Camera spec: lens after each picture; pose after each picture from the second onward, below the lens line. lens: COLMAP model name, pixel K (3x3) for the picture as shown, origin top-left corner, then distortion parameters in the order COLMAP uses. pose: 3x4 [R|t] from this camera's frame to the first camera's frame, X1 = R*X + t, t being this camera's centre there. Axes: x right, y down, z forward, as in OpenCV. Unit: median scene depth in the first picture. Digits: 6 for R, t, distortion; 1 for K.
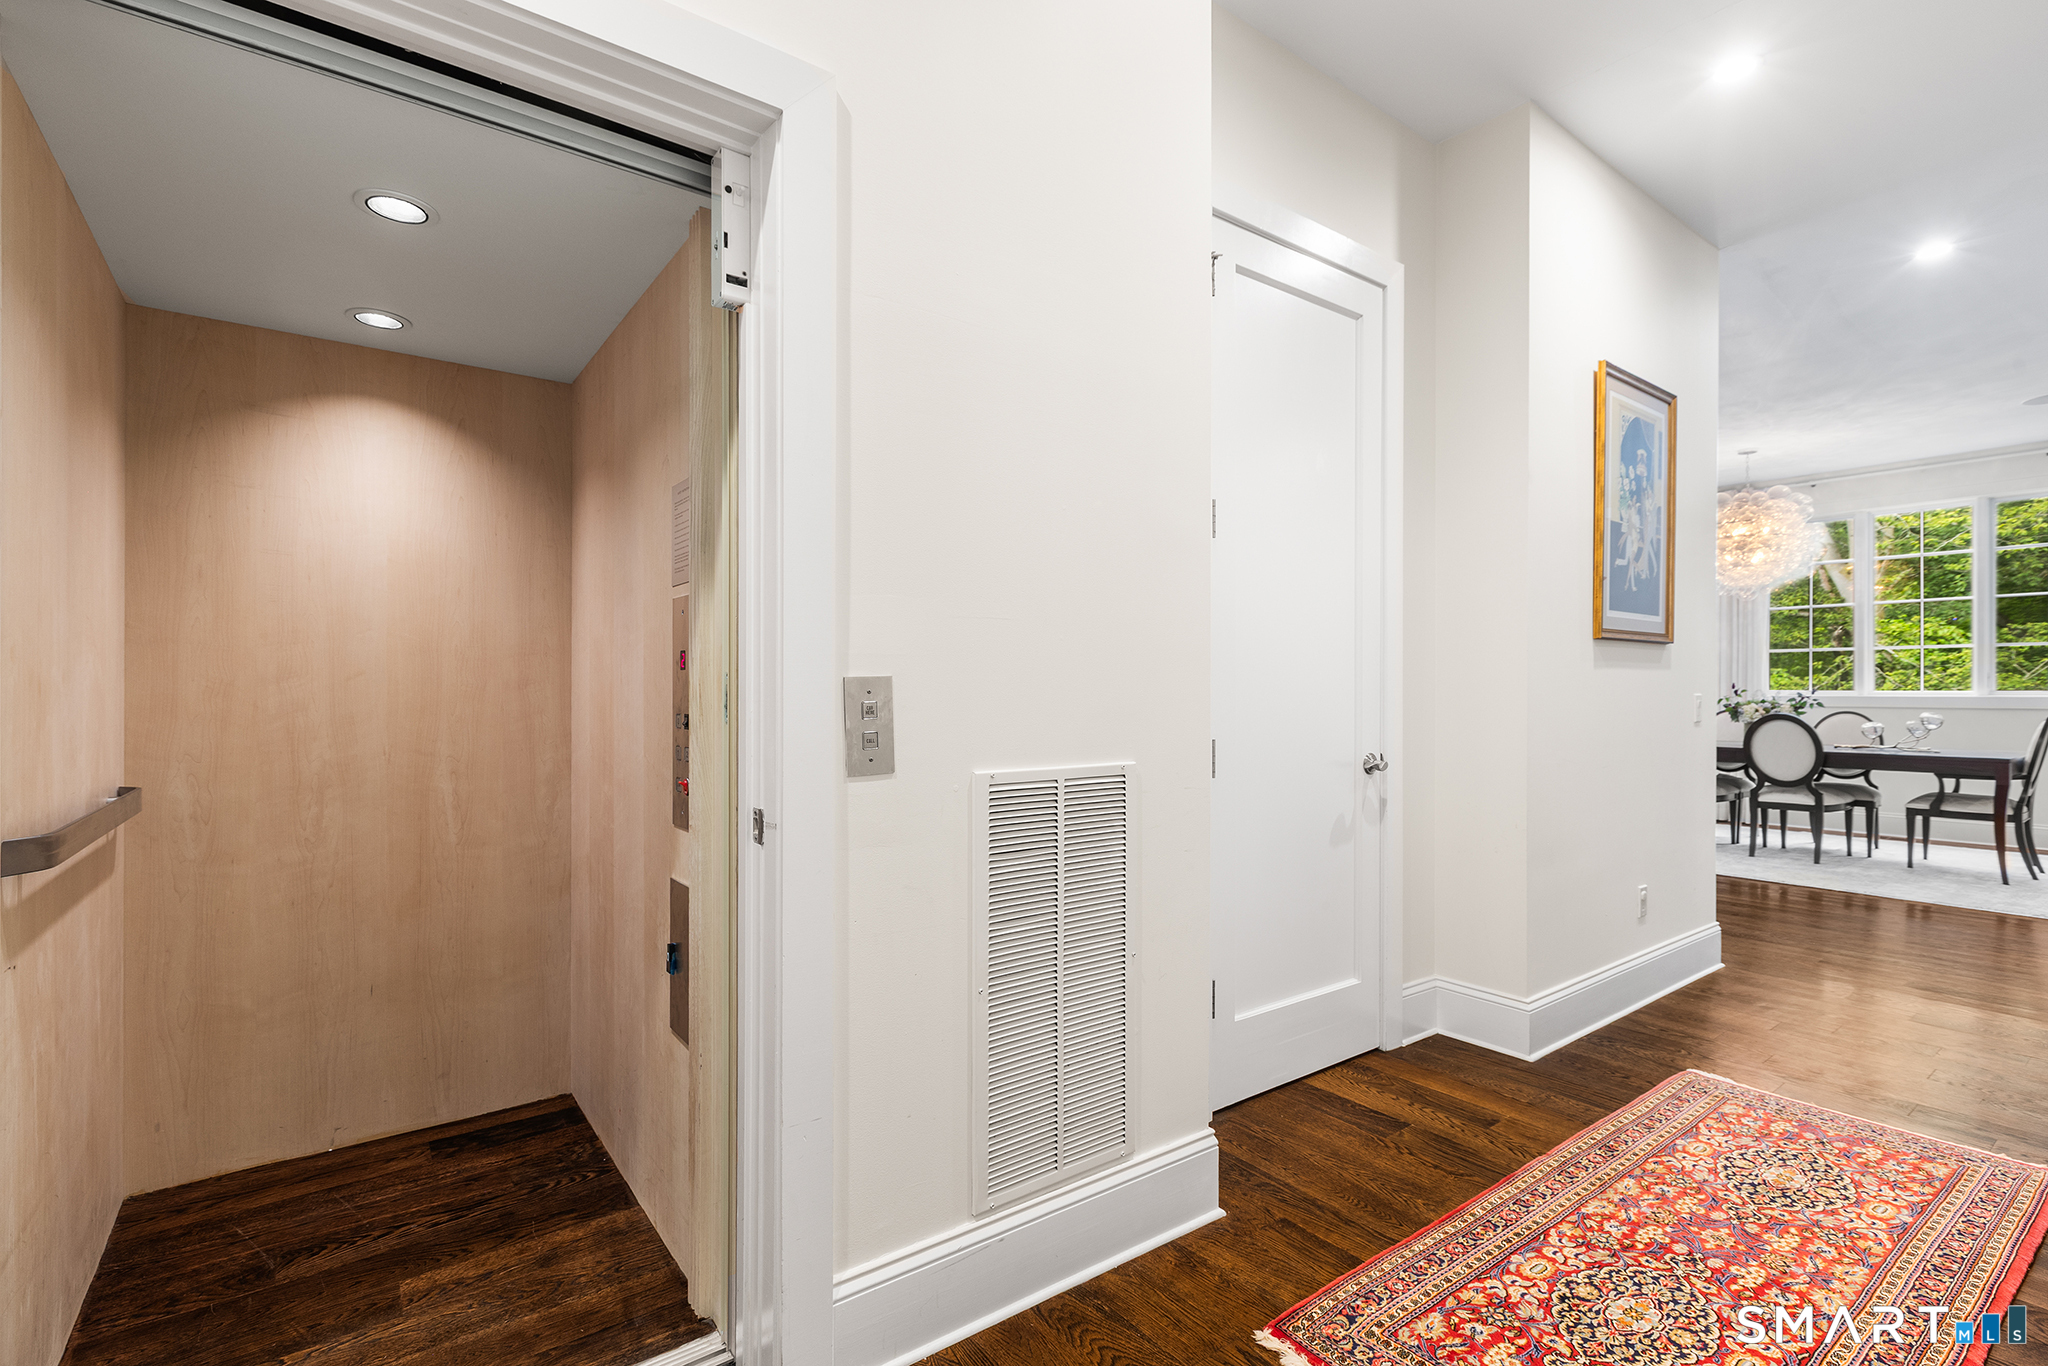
lens RADIAL K [[940.2, 0, 1024.9], [0, 940.2, 688.3], [0, 0, 1]] dist [0.002796, -0.001151]
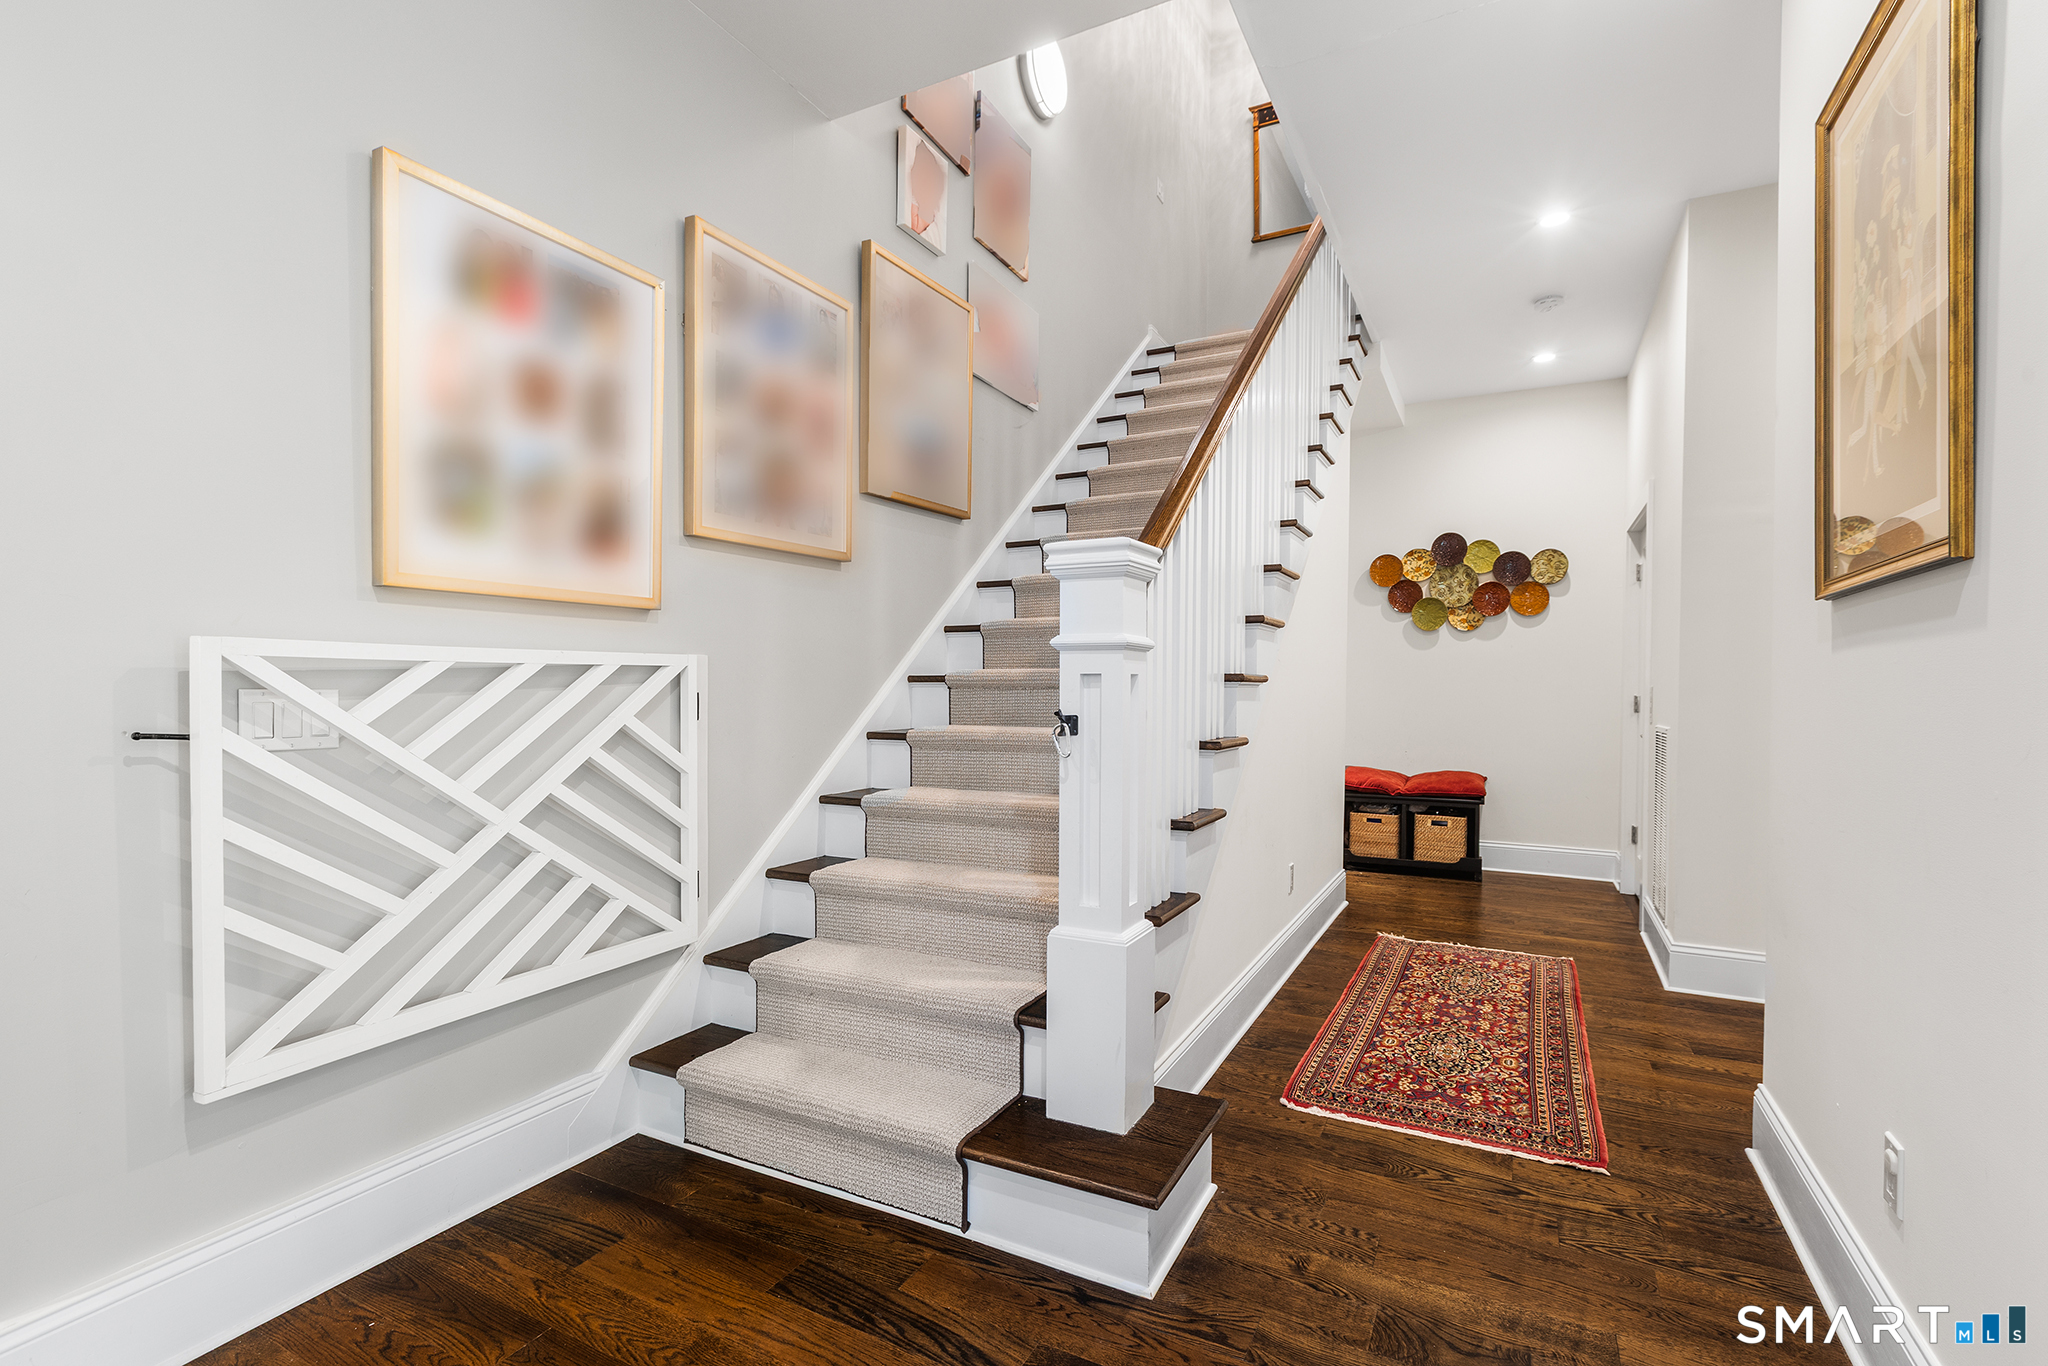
lens RADIAL K [[940.2, 0, 1026.5], [0, 940.2, 689.9], [0, 0, 1]] dist [0.002796, -0.001151]
pose [[-0.902693, -0.003954, -0.430268, 2.015466], [-0.003842, 0.999992, -0.001129, 0.008858], [0.430269, 0.000634, -0.902701, 2.040951]]
